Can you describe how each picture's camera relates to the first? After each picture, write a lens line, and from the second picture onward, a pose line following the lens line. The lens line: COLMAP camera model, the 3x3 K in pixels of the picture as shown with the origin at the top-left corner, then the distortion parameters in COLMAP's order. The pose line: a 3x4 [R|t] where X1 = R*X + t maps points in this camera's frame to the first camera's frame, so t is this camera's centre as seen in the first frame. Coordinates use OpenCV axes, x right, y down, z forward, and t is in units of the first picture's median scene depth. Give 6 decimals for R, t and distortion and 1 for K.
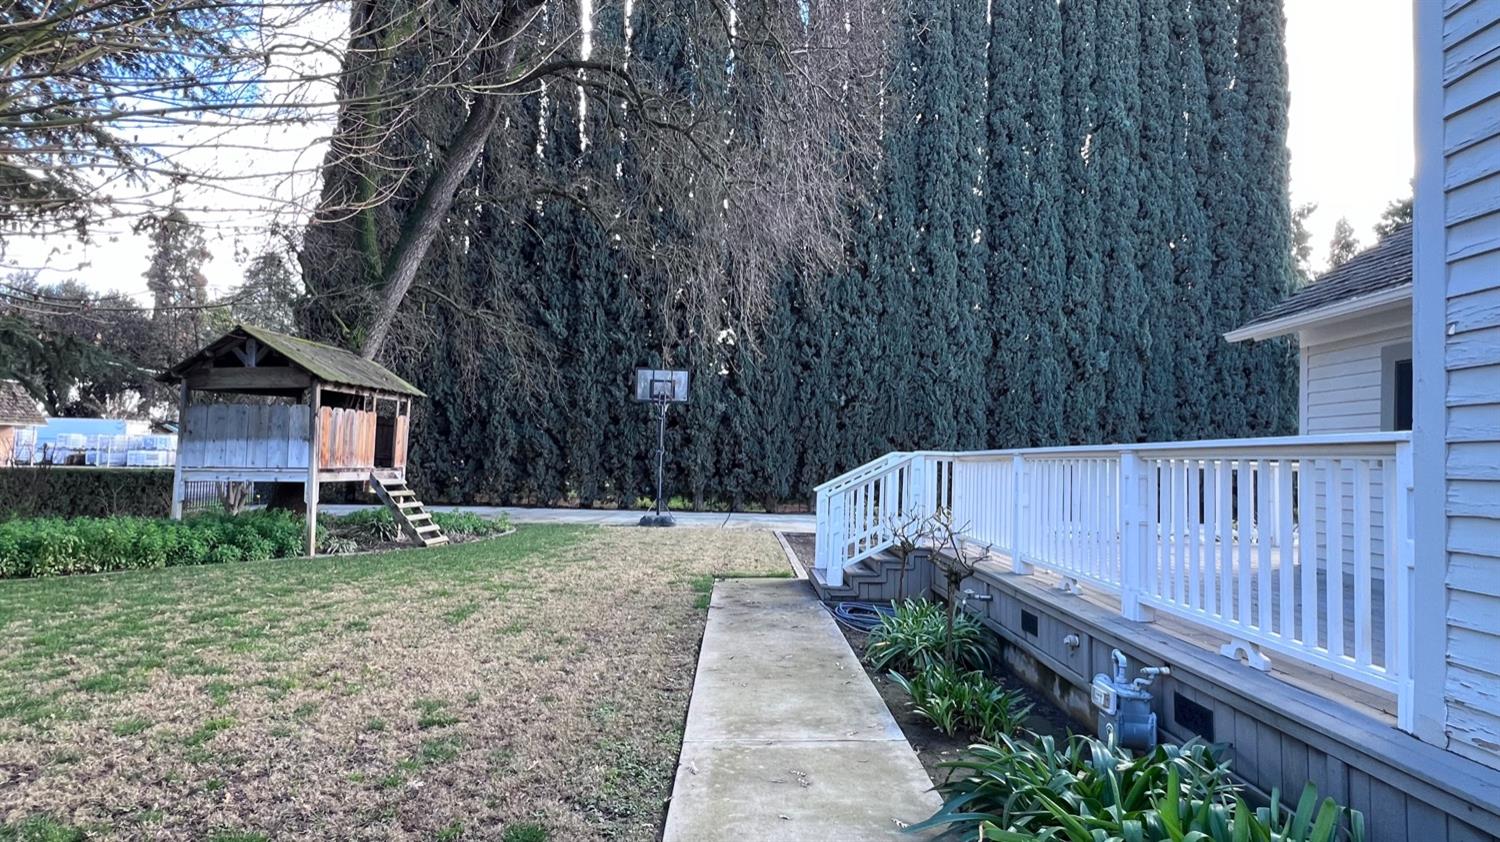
lens RADIAL K [[792.0, 0, 740.8], [0, 792.0, 420.6], [0, 0, 1]] dist [-0.004481, -0.000436]
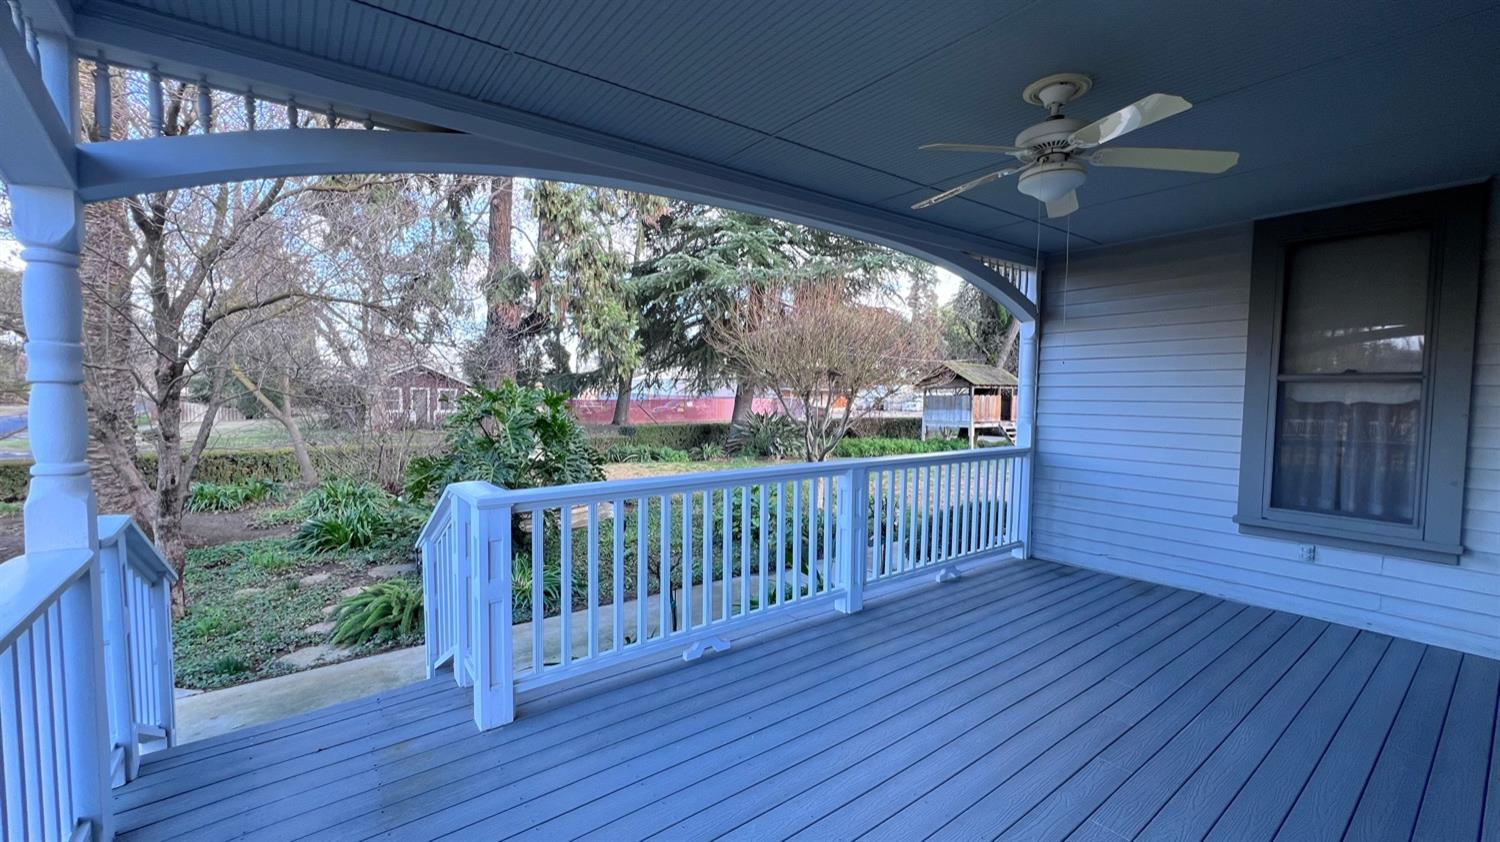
lens RADIAL K [[606.5, 0, 747.4], [0, 606.5, 422.7], [0, 0, 1]] dist [-0.002811, 0.001418]
pose [[0.615650, 0.020630, -0.787750, 0.415749], [0.047964, 0.996823, 0.063591, -0.074040], [0.786559, -0.076933, 0.612704, -0.559652]]
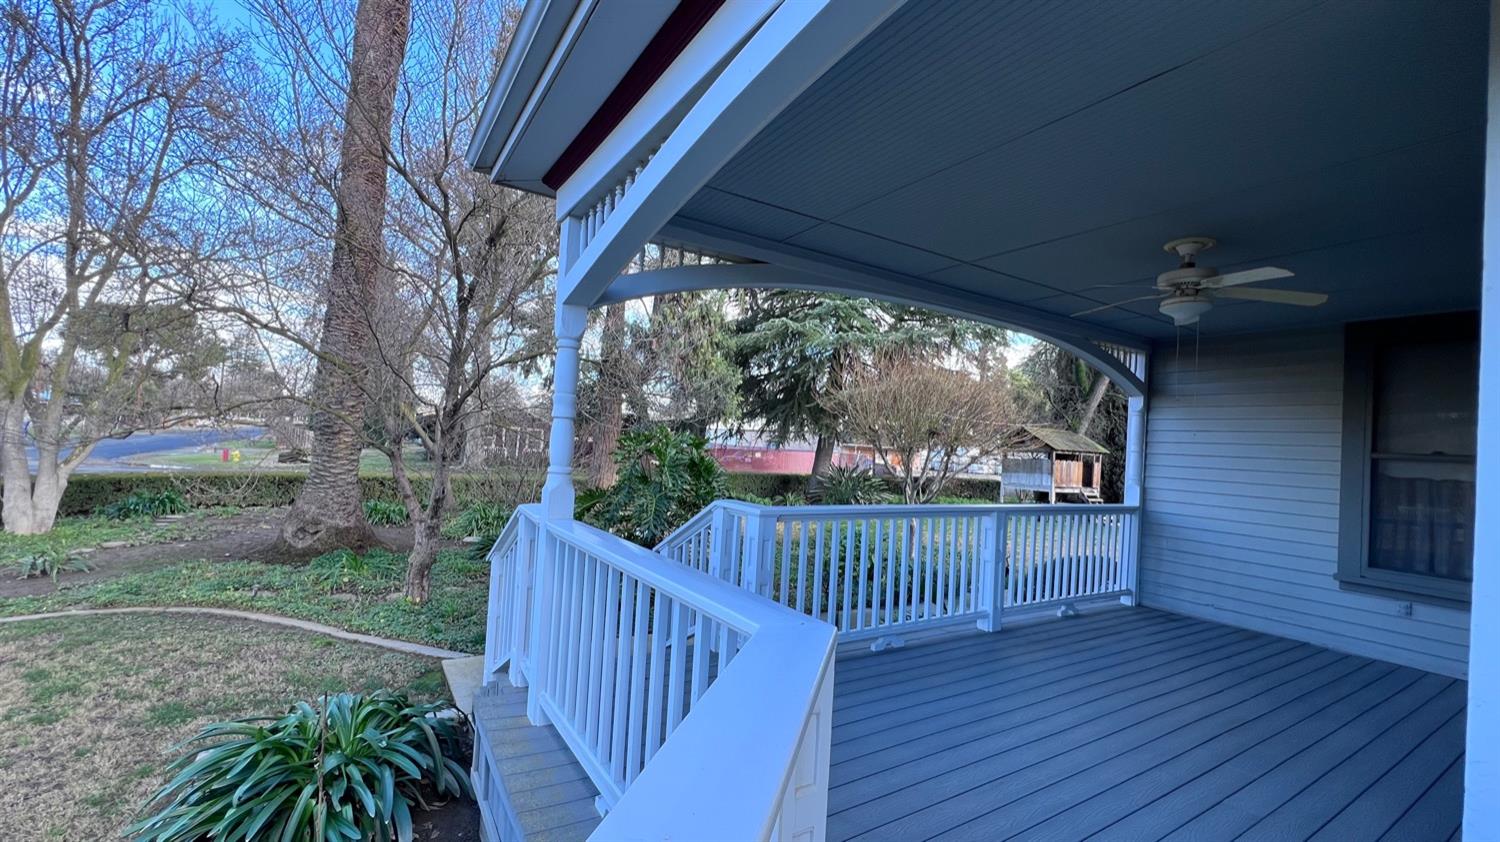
lens RADIAL K [[606.5, 0, 745.6], [0, 606.5, 422.4], [0, 0, 1]] dist [-0.002811, 0.001418]
pose [[0.538656, -0.021459, -0.842253, 0.445449], [-0.000471, 0.999668, -0.025771, -0.074568], [0.842526, 0.014279, 0.538467, -0.678474]]
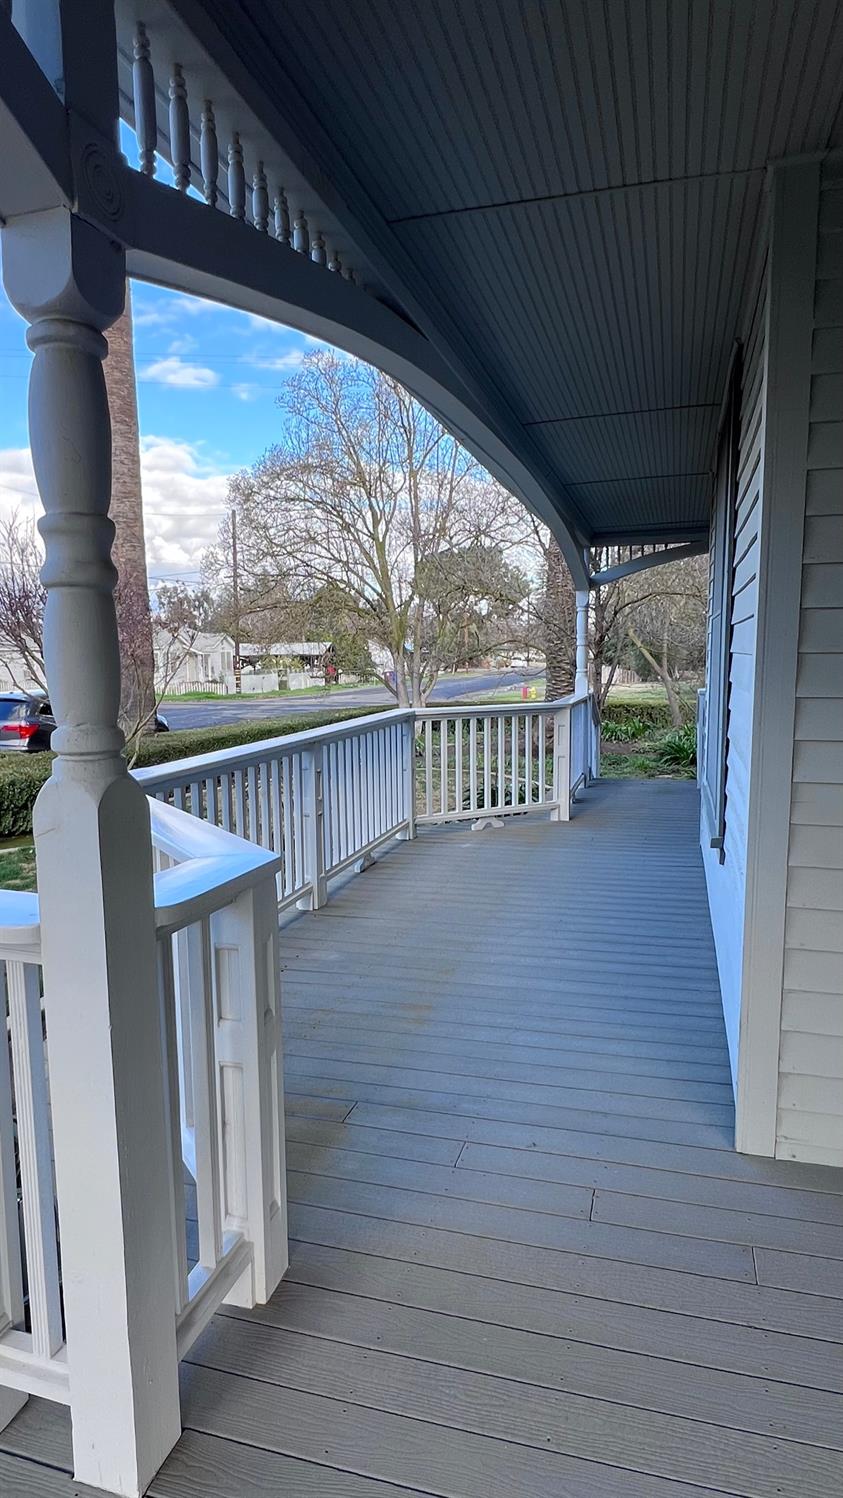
lens RADIAL K [[884.7, 0, 418.4], [0, 884.7, 752.5], [0, 0, 1]] dist [-0.012071, 0.004882]
pose [[-0.273664, 0.088715, -0.957725, 0.998068], [0.061624, 0.995309, 0.074588, -0.058785], [0.959849, -0.038607, -0.277847, -0.527737]]
